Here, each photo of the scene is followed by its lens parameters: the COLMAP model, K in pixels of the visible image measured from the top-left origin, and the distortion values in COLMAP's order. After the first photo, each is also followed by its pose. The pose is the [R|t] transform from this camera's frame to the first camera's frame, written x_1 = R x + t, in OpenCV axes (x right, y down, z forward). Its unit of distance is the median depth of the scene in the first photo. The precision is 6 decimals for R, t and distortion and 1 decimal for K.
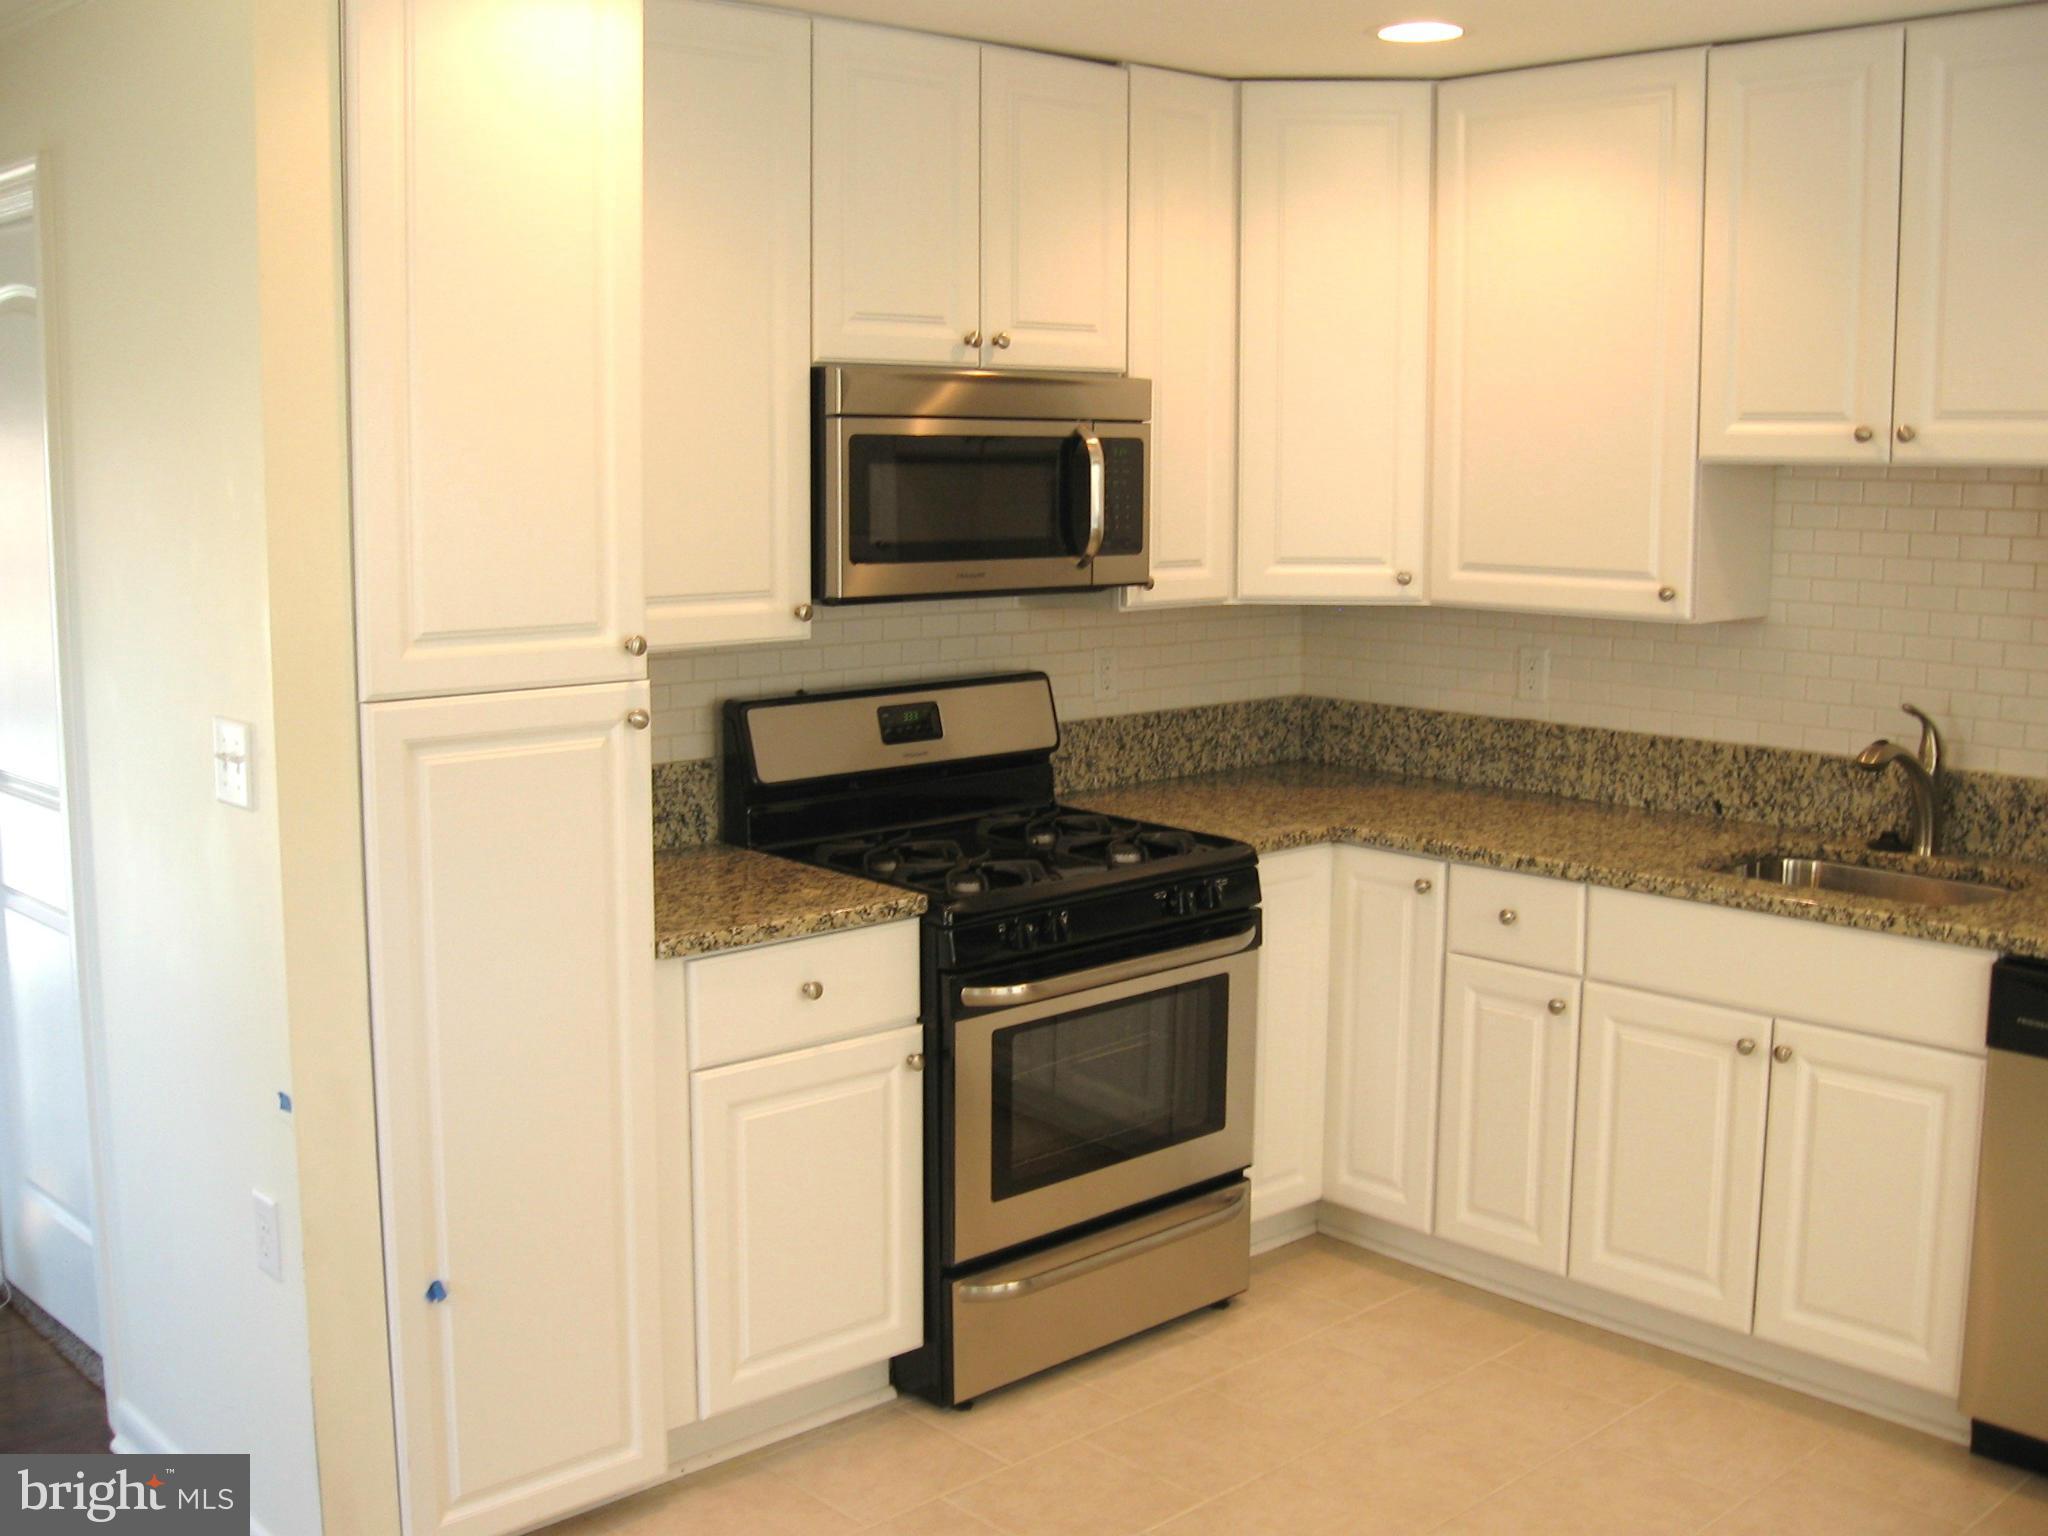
lens RADIAL K [[2124.7, 0, 1063.5], [0, 2124.7, 752.7], [0, 0, 1]] dist [-0.116596, 0.000000]
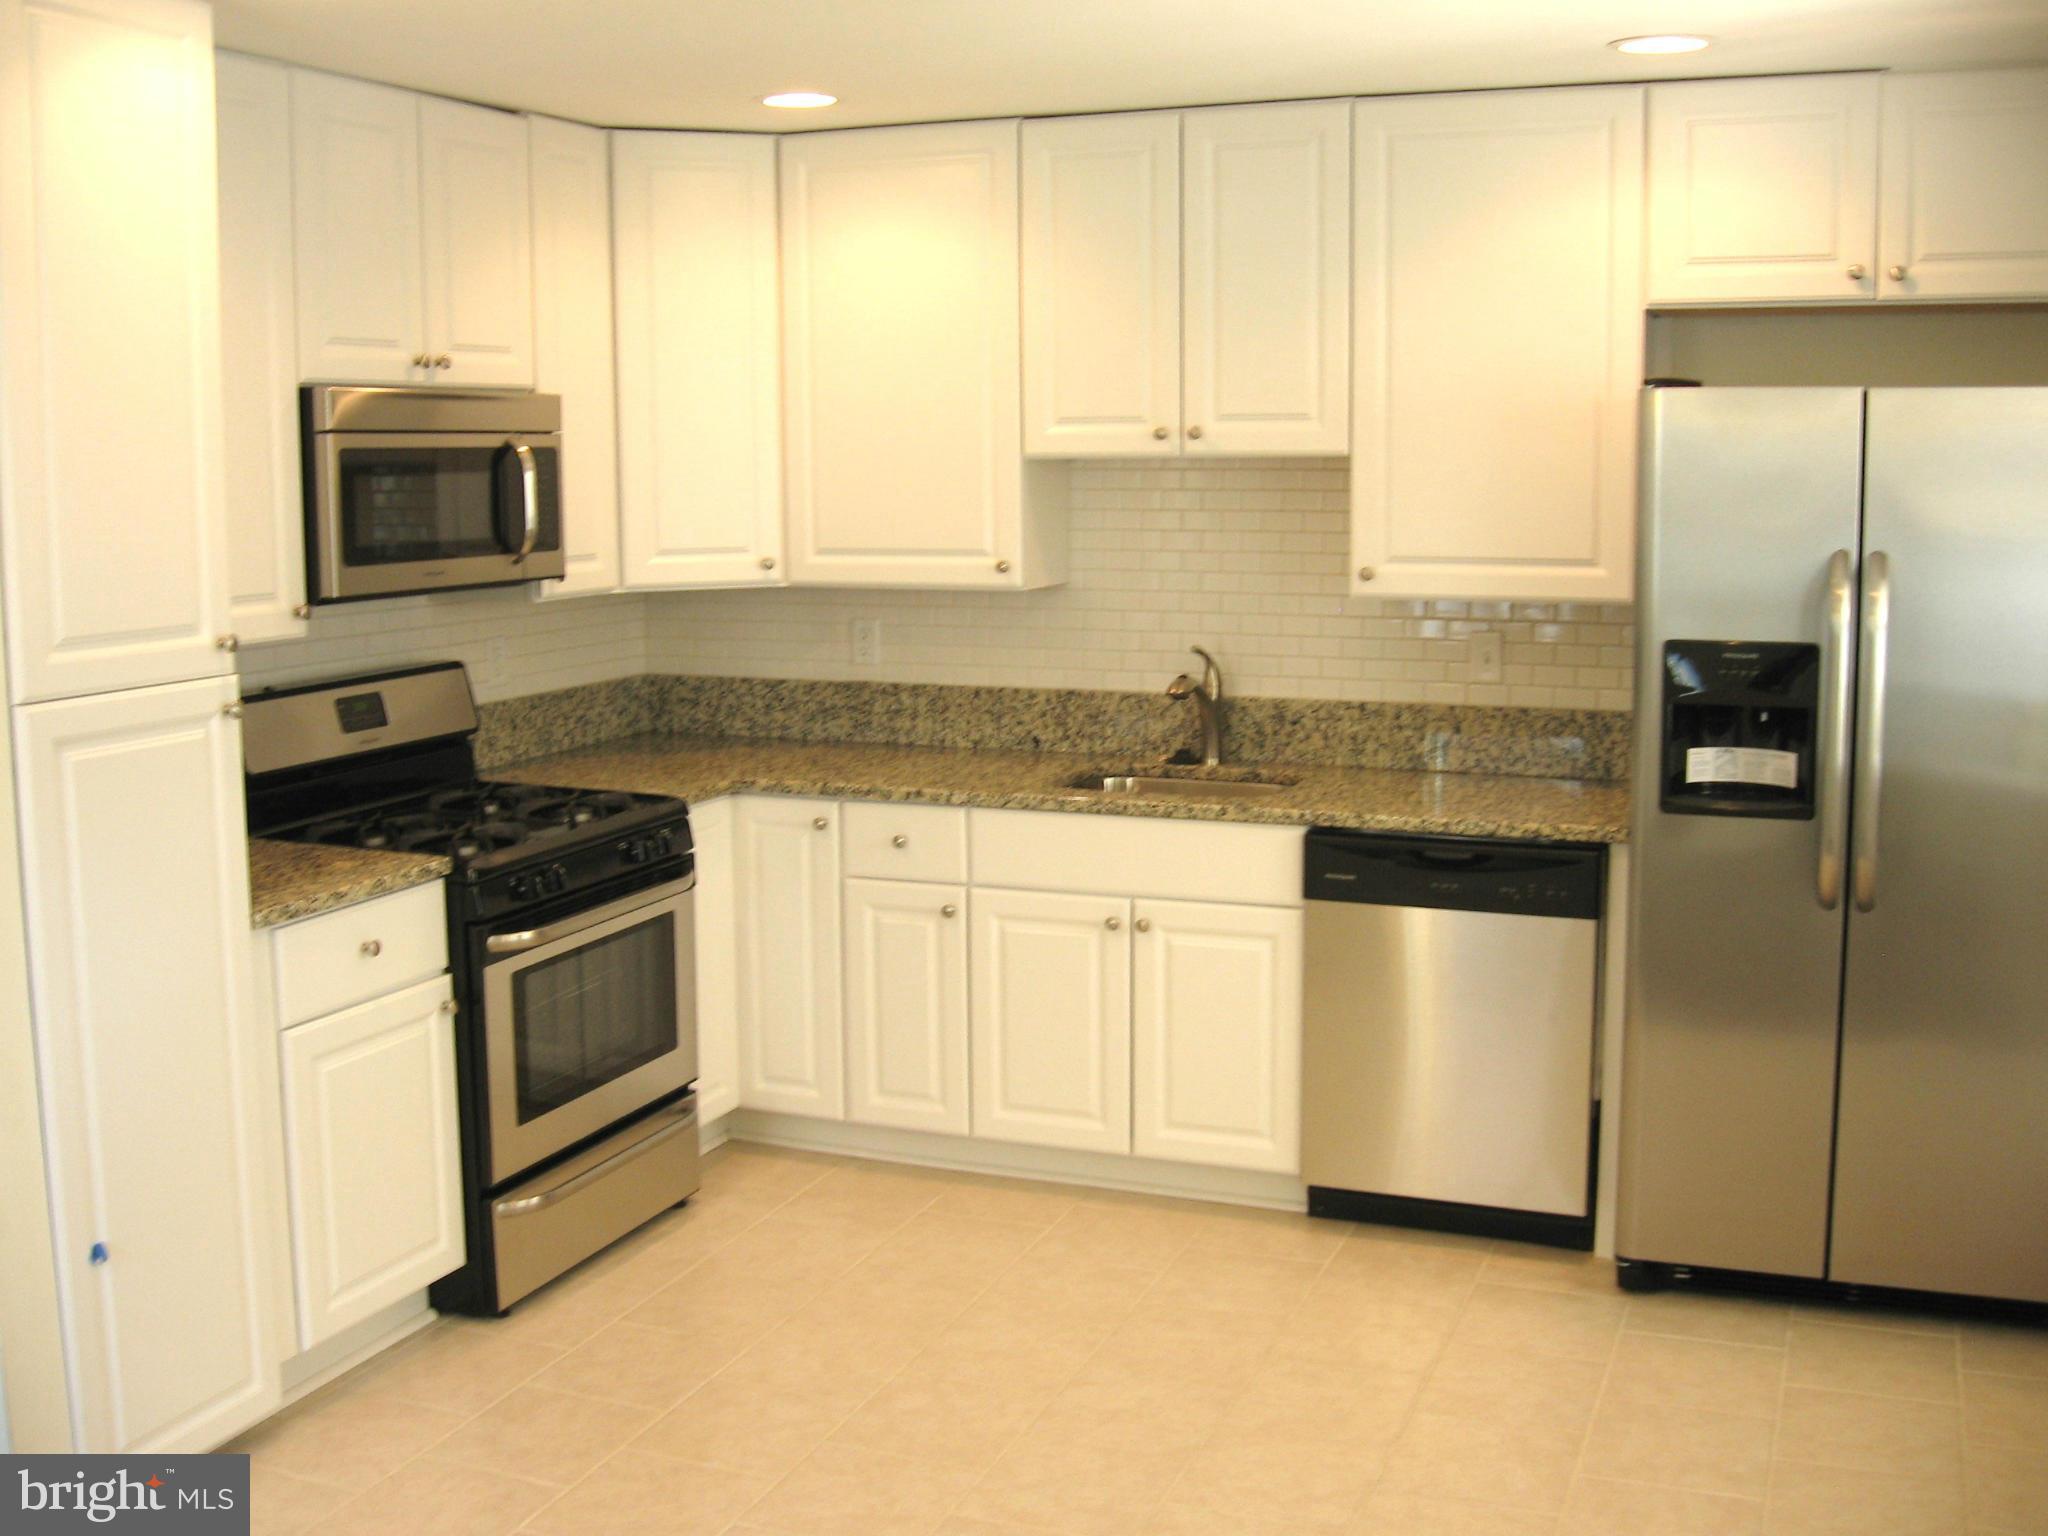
lens RADIAL K [[2124.7, 0, 1041.9], [0, 2124.7, 754.5], [0, 0, 1]] dist [-0.116596, 0.000000]
pose [[0.905847, -0.069369, 0.417887, -0.222622], [0.068679, 0.997499, 0.016711, 0.014360], [-0.418001, 0.013563, 0.908346, -0.130128]]
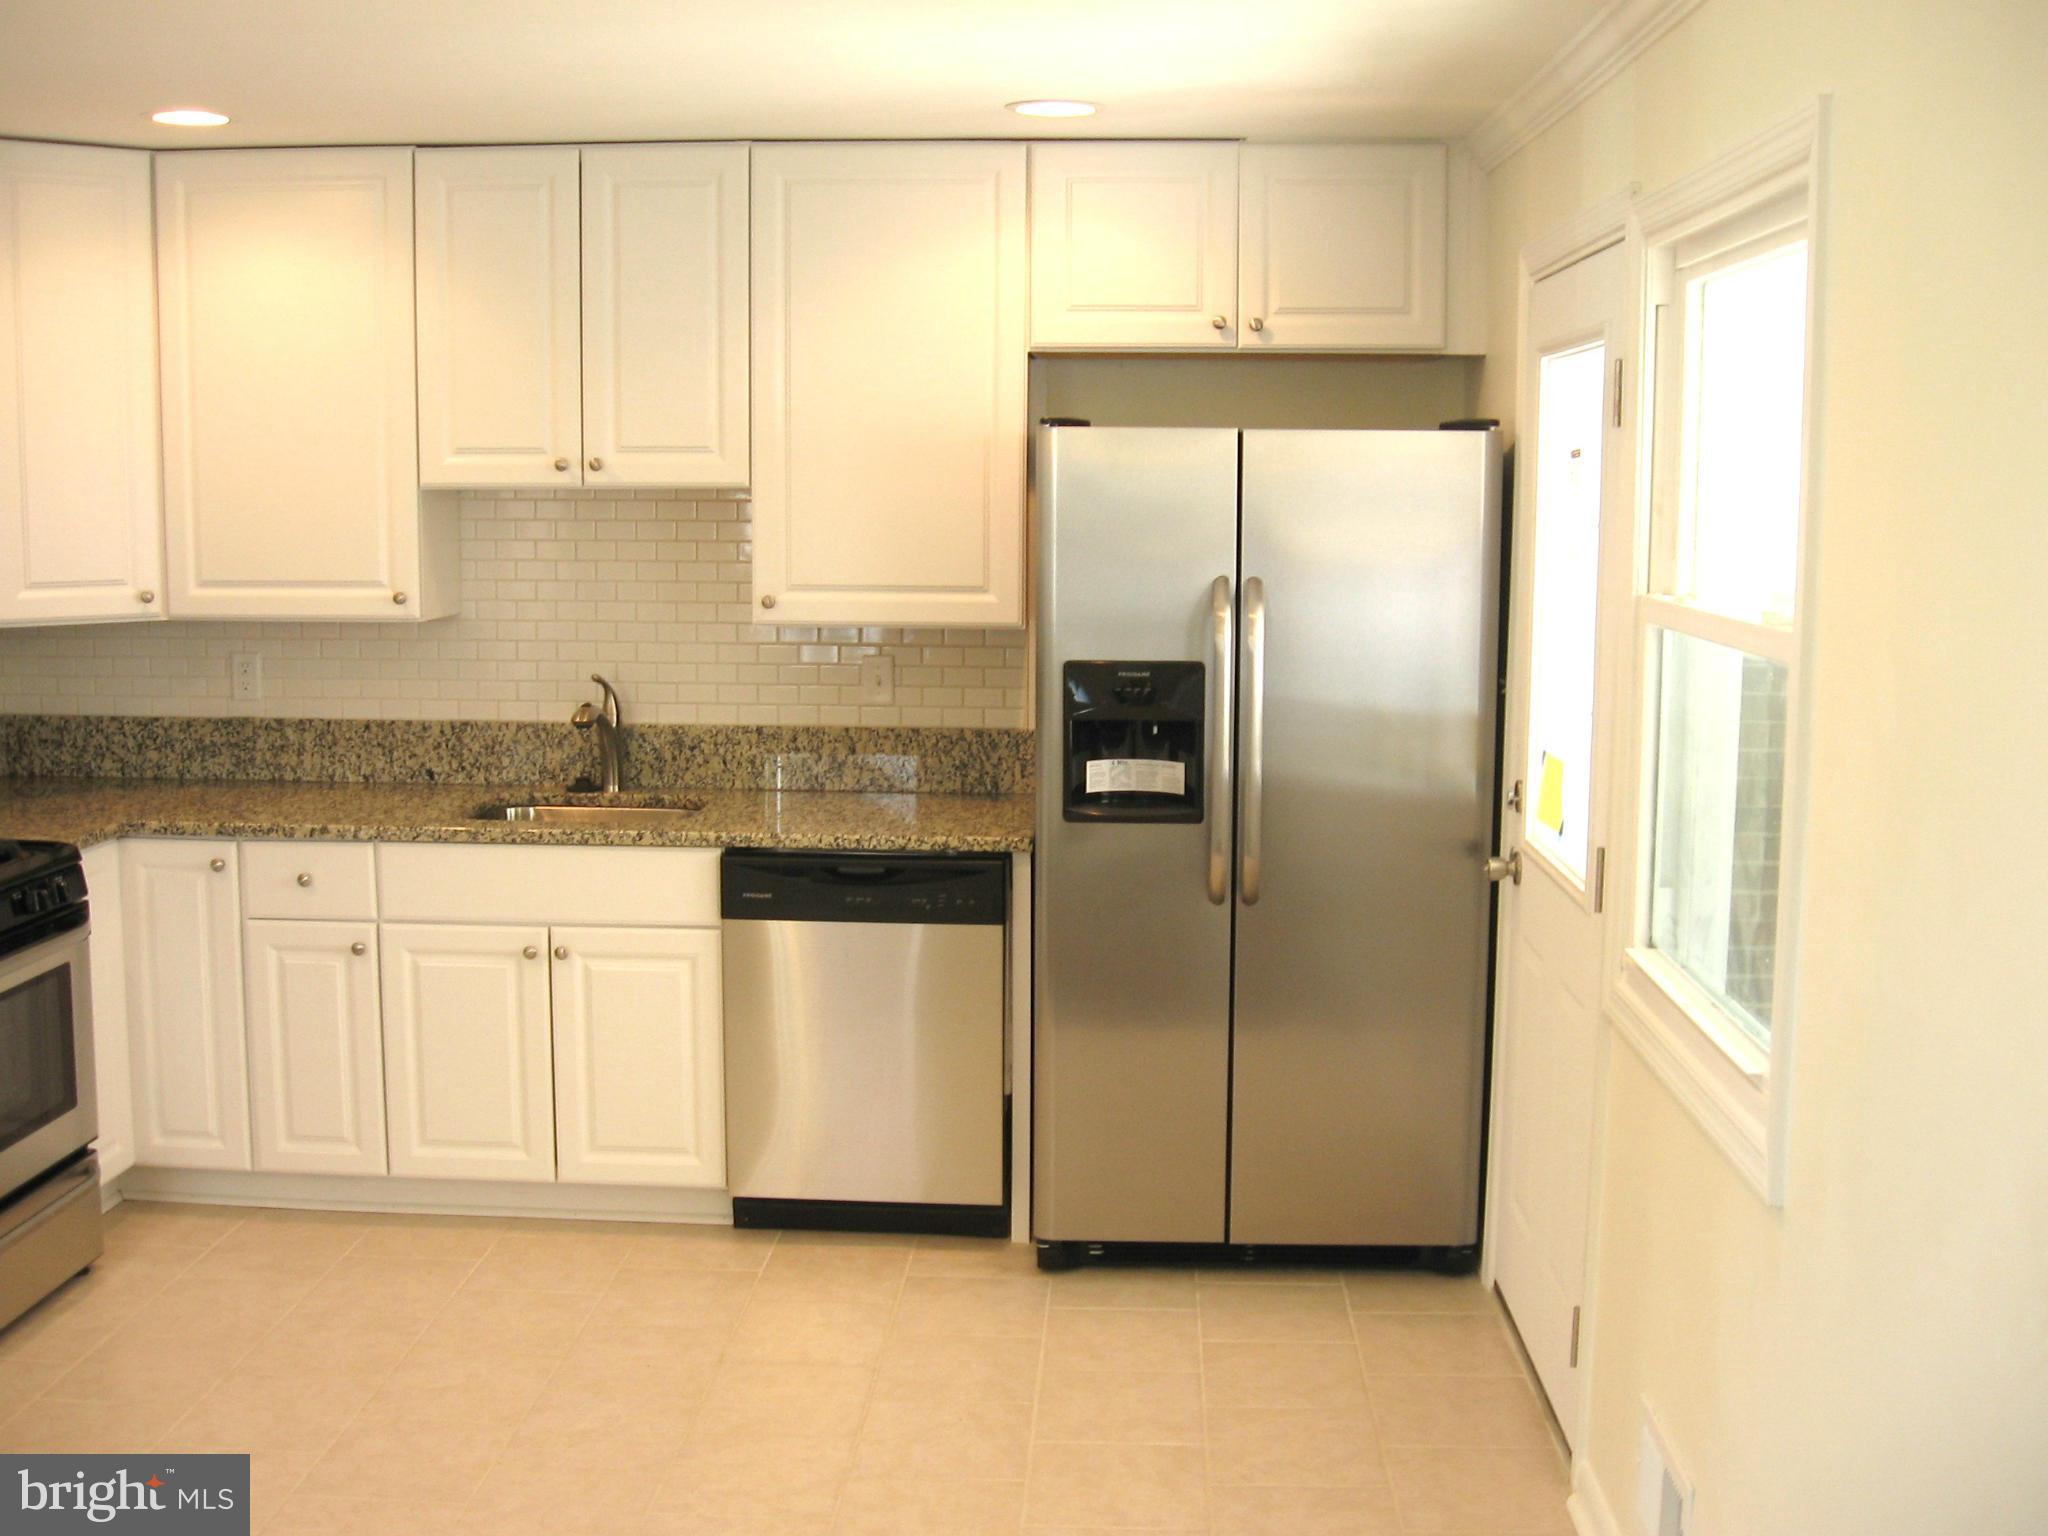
lens RADIAL K [[2124.7, 0, 1030.1], [0, 2124.7, 759.2], [0, 0, 1]] dist [-0.116596, 0.000000]
pose [[0.721406, -0.088597, 0.686822, -0.298532], [0.090432, 0.995342, 0.033409, 0.009088], [-0.686583, 0.038009, 0.726057, -0.122379]]
